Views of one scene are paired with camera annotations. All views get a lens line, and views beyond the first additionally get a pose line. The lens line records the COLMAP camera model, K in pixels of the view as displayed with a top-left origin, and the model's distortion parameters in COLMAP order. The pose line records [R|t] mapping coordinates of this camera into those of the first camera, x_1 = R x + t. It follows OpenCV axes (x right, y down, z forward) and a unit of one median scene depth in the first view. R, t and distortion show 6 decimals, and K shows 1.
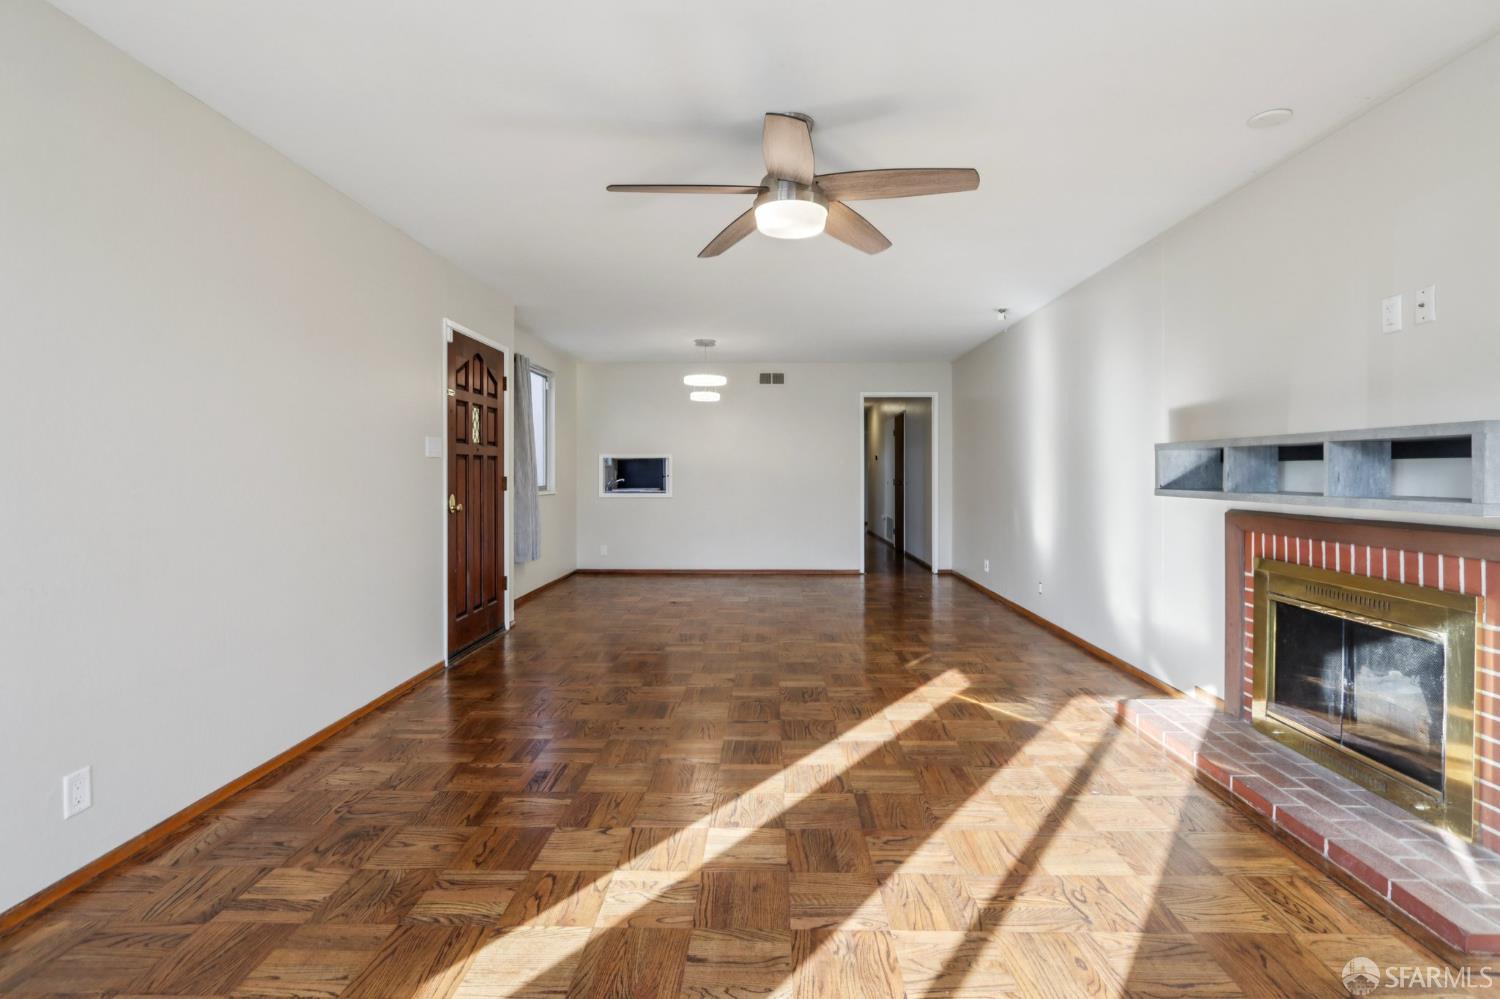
lens RADIAL K [[700.2, 0, 762.2], [0, 700.2, 468.6], [0, 0, 1]] dist [-0.010270, 0.002663]
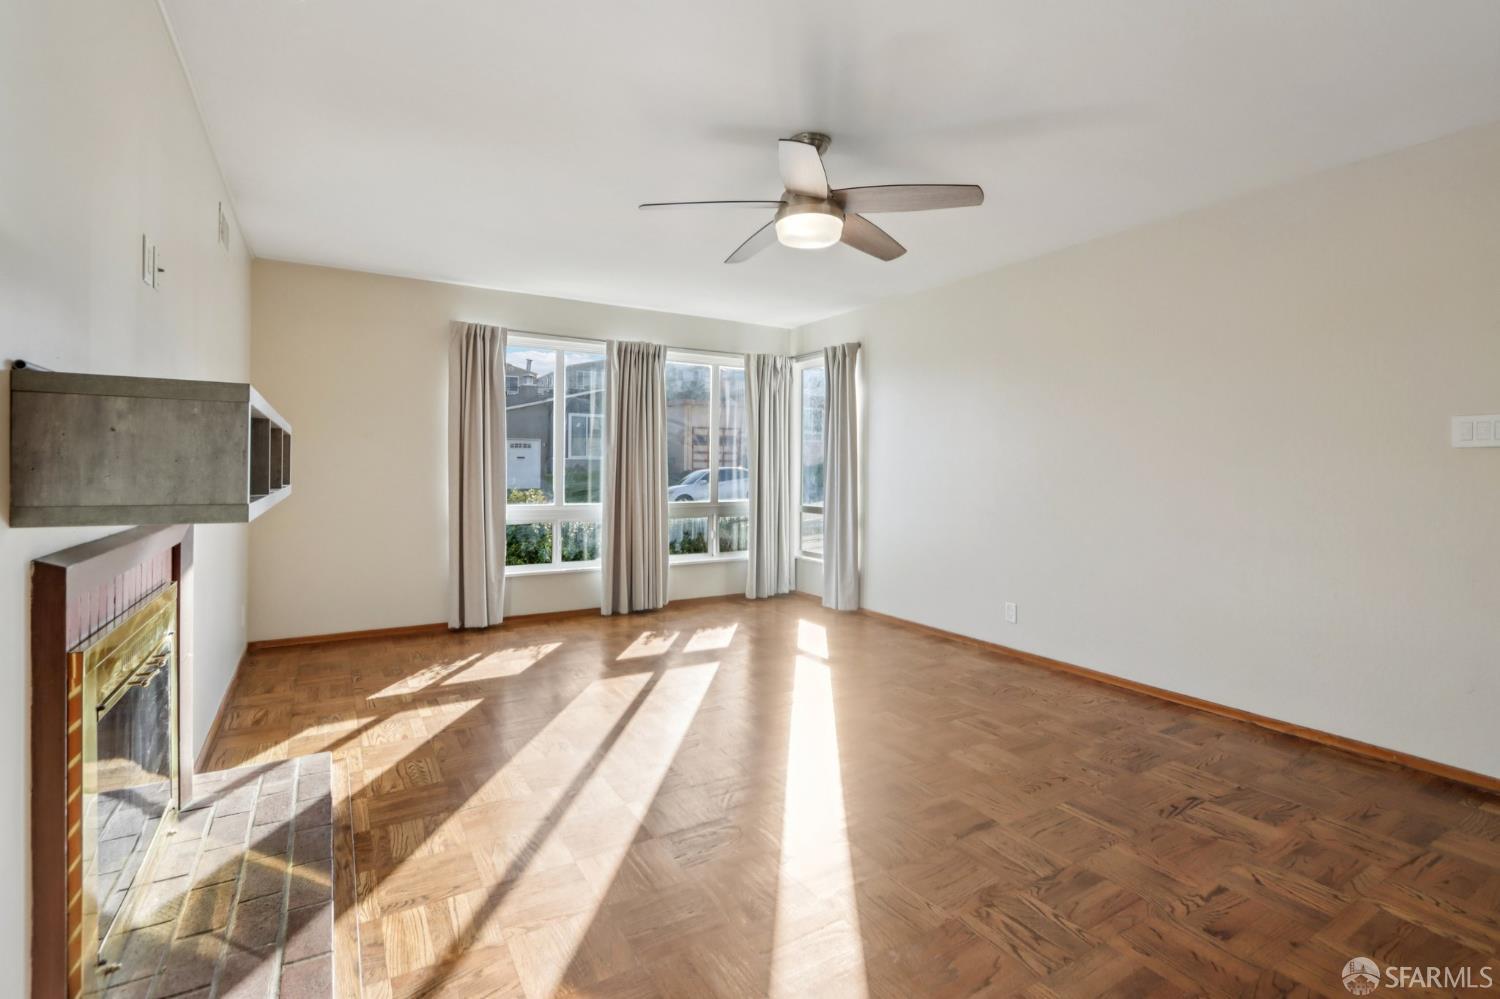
lens RADIAL K [[700.2, 0, 749.4], [0, 700.2, 472.5], [0, 0, 1]] dist [-0.010270, 0.002663]
pose [[-0.851943, 0.000290, -0.523634, 0.568889], [-0.001907, 0.999991, 0.003657, 0.009008], [0.523631, 0.004114, -0.851935, 1.568883]]
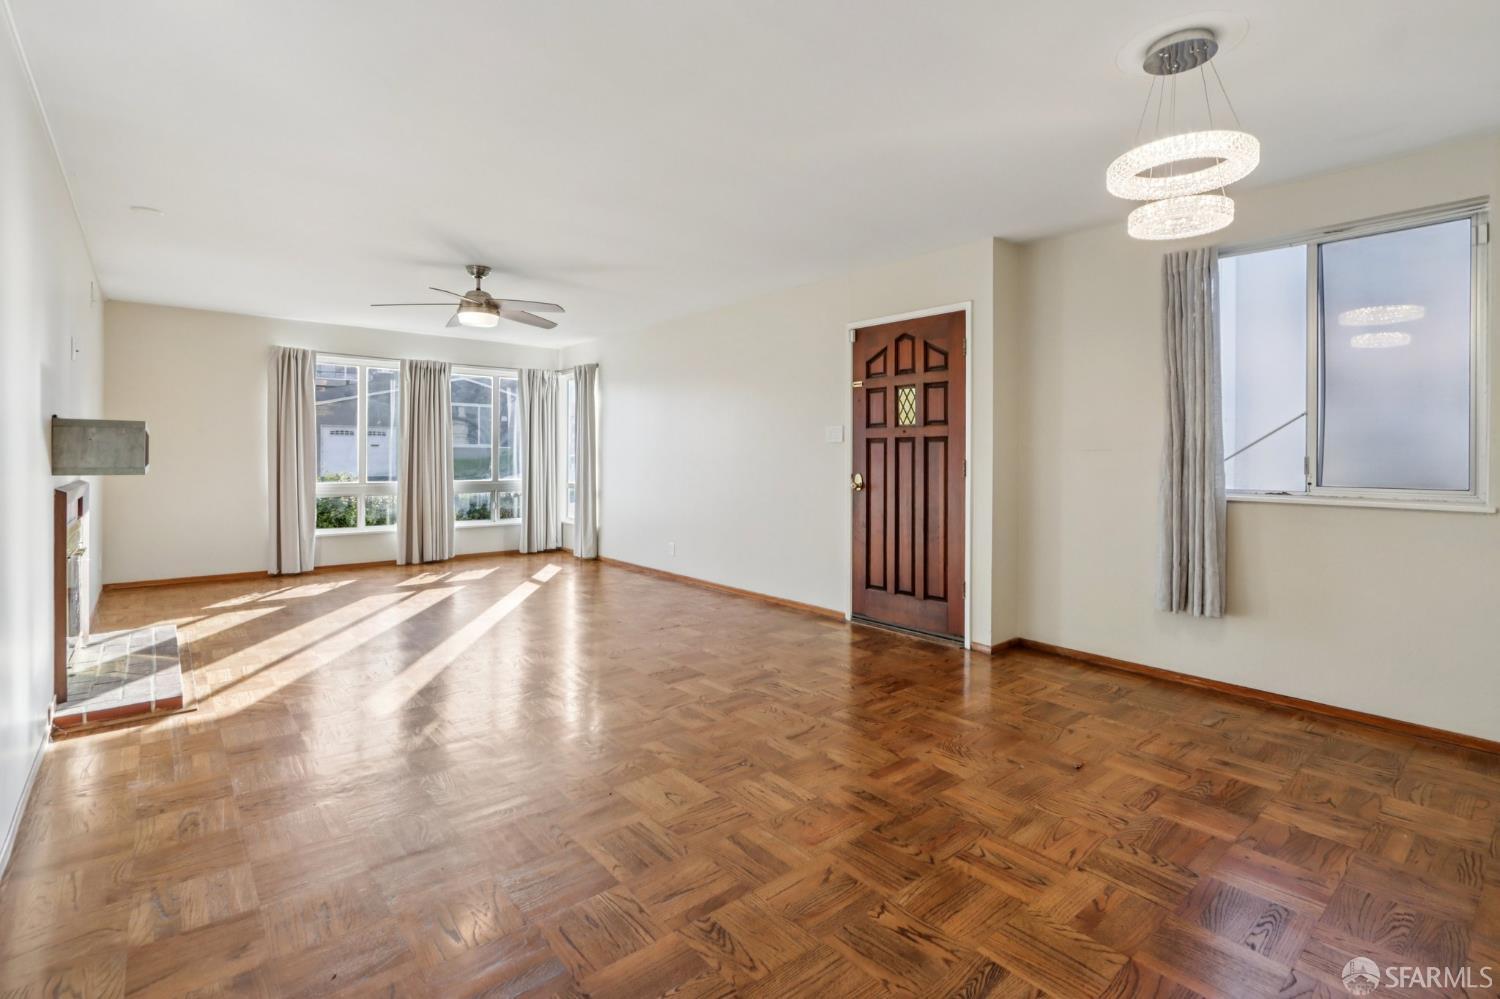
lens RADIAL K [[700.2, 0, 754.0], [0, 700.2, 462.3], [0, 0, 1]] dist [-0.010270, 0.002663]
pose [[-0.752810, 0.004574, -0.658222, 0.603335], [-0.000099, 0.999975, 0.007063, 0.013330], [0.658238, 0.005382, -0.752791, 2.434869]]
